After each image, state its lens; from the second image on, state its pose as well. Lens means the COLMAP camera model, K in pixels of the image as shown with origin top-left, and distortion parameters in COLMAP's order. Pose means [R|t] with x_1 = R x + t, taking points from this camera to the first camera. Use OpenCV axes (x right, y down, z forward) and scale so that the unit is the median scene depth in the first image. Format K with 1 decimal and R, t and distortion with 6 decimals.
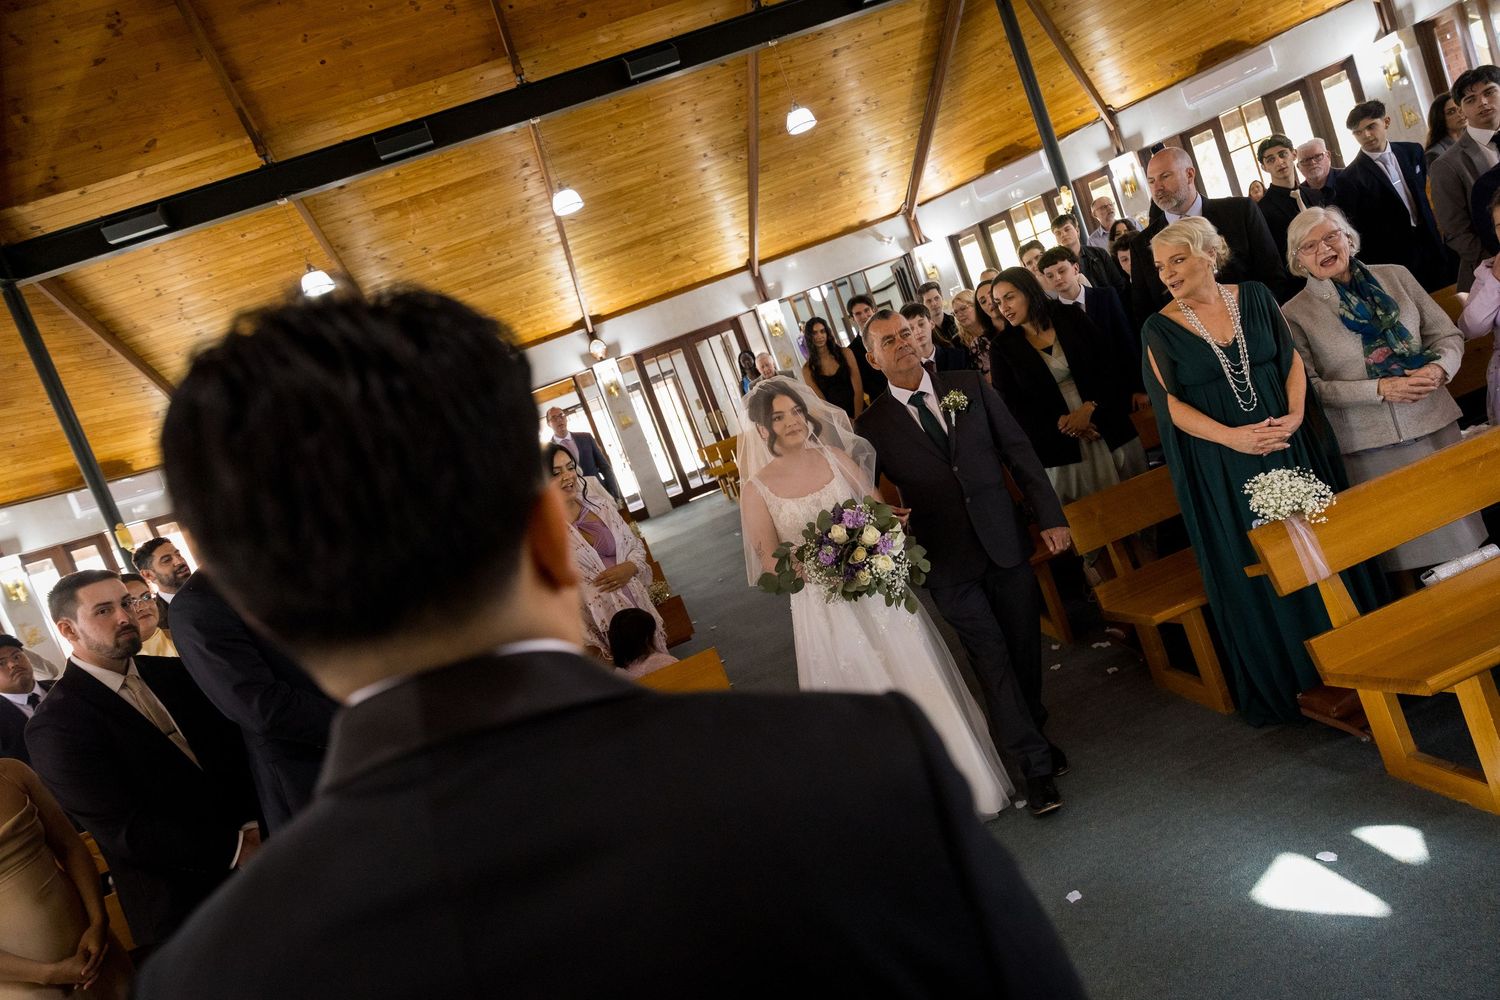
lens RADIAL K [[1182.7, 0, 774.4], [0, 1182.7, 501.4], [0, 0, 1]] dist [0.015329, -0.000081]
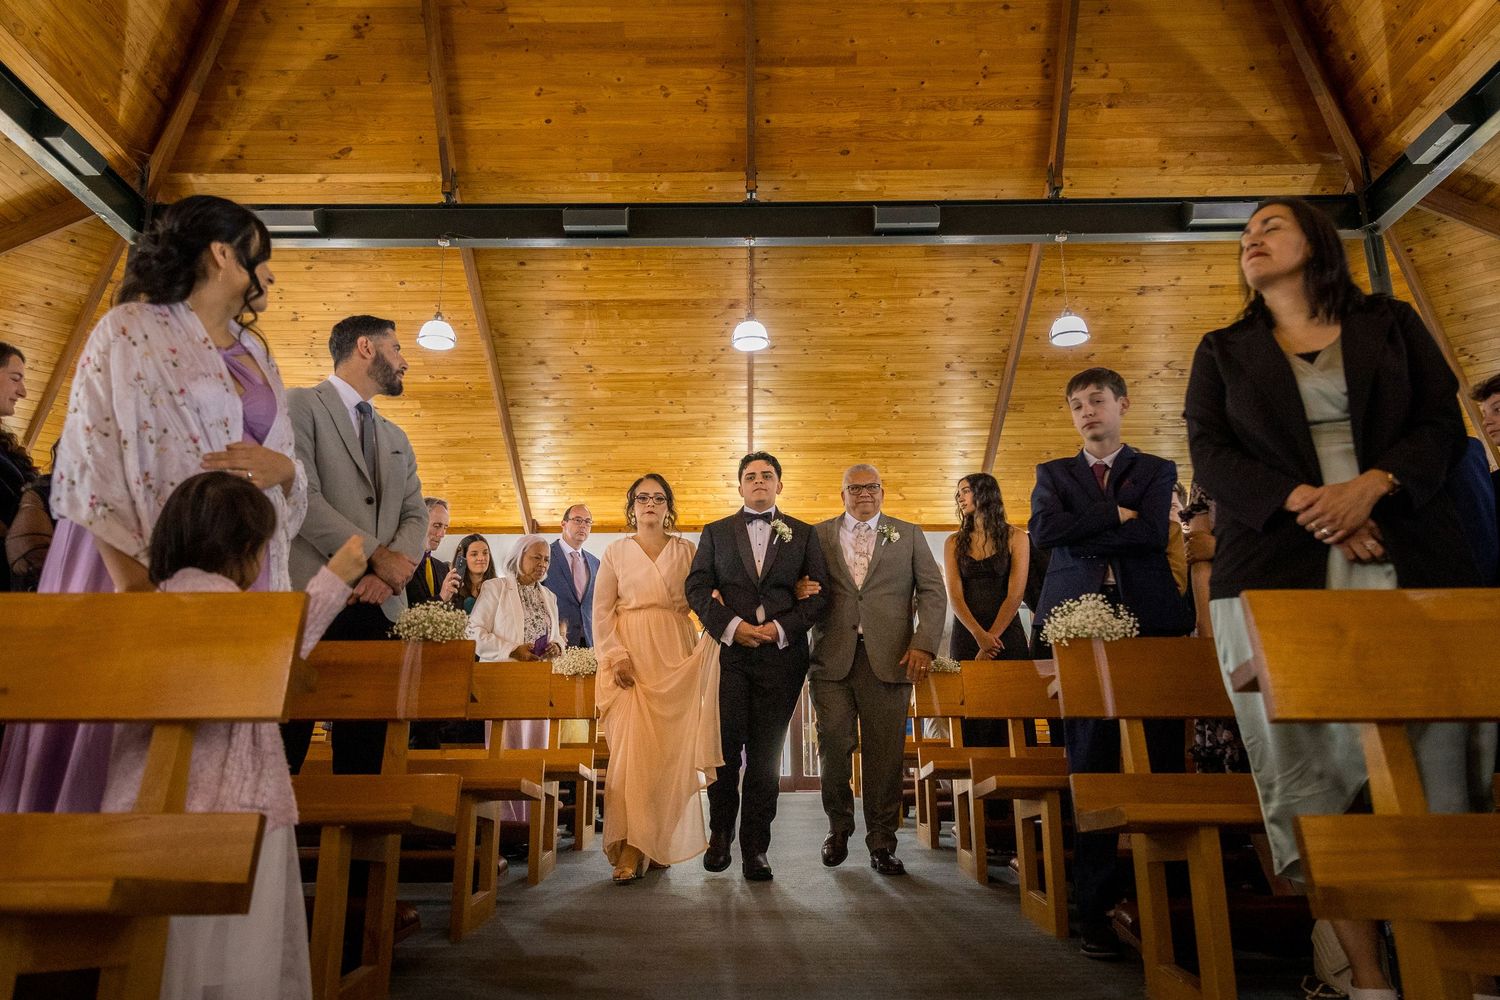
lens RADIAL K [[1182.7, 0, 774.4], [0, 1182.7, 501.4], [0, 0, 1]] dist [0.015329, -0.000081]
pose [[0.916086, 0.263655, -0.302113, 0.116225], [-0.356367, 0.880717, -0.311993, 0.096289], [0.183817, 0.393476, 0.900771, 0.324052]]
